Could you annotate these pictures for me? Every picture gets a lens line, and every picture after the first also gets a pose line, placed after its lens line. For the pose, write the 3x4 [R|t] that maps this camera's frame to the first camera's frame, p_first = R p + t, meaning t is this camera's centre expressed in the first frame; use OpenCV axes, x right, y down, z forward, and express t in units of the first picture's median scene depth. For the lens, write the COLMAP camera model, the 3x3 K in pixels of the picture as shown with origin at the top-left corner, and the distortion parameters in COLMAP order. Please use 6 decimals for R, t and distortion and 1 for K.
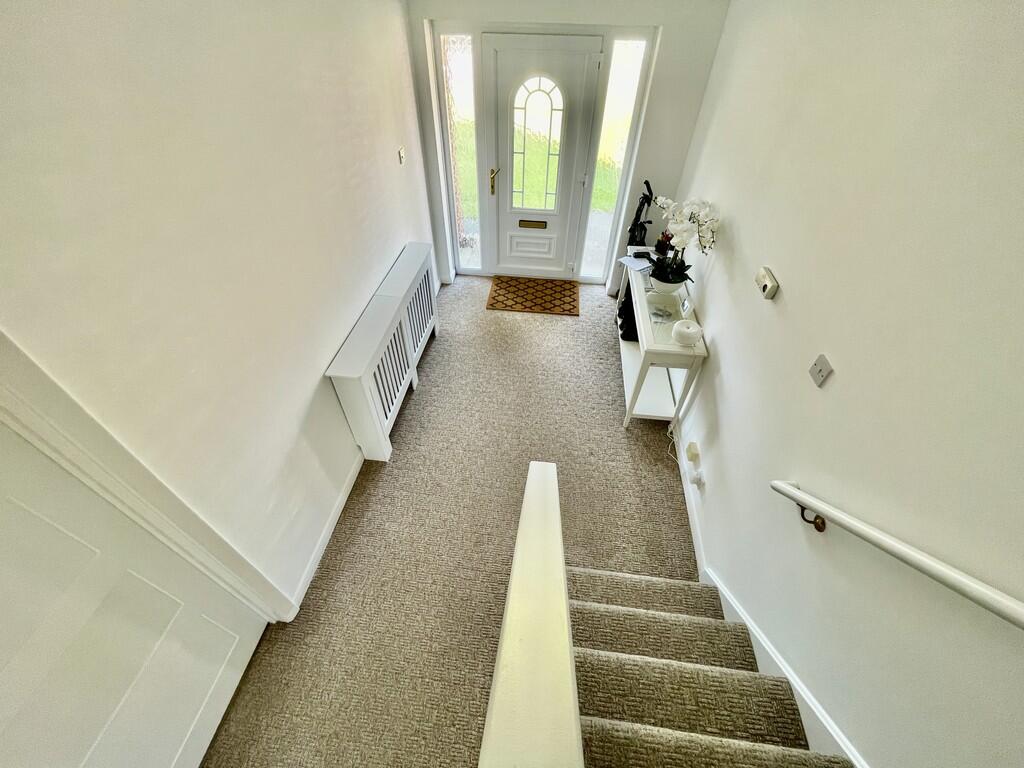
lens RADIAL K [[416.8, 0, 512.0], [0, 416.8, 384.0], [0, 0, 1]] dist [0.001611, 0.000127]
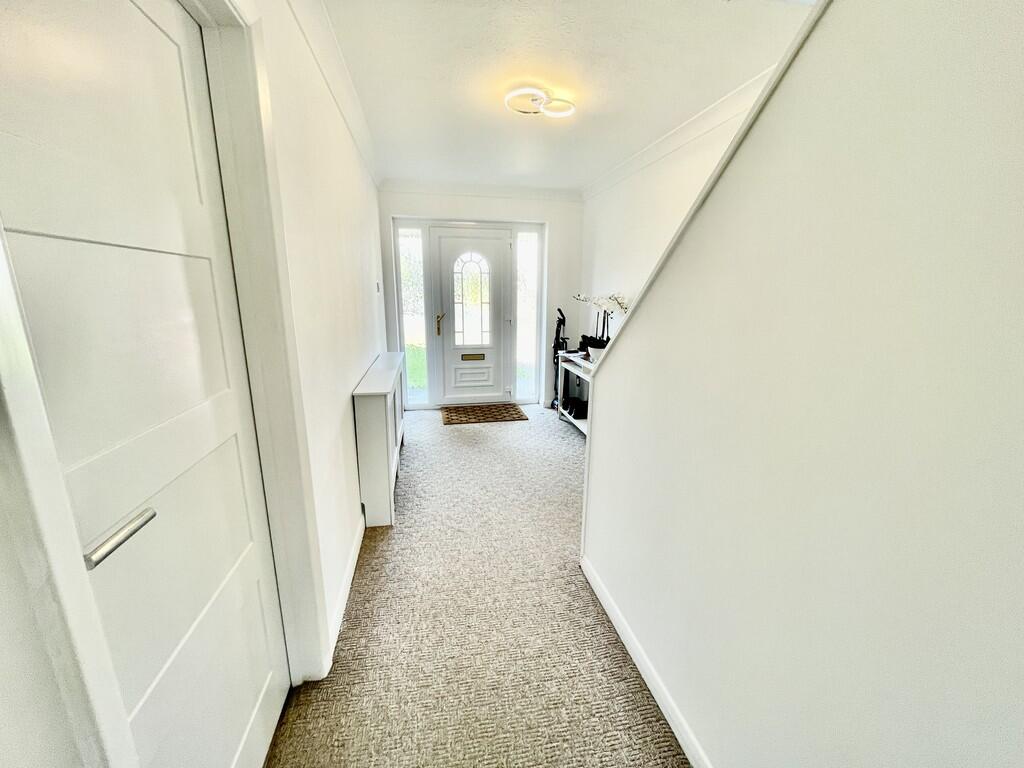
lens RADIAL K [[416.8, 0, 512.0], [0, 416.8, 384.0], [0, 0, 1]] dist [0.001611, 0.000127]
pose [[0.950509, -0.076865, 0.301039, -0.219282], [0.224871, 0.838793, -0.495843, 0.313087], [-0.214397, 0.538998, 0.814564, 0.044516]]
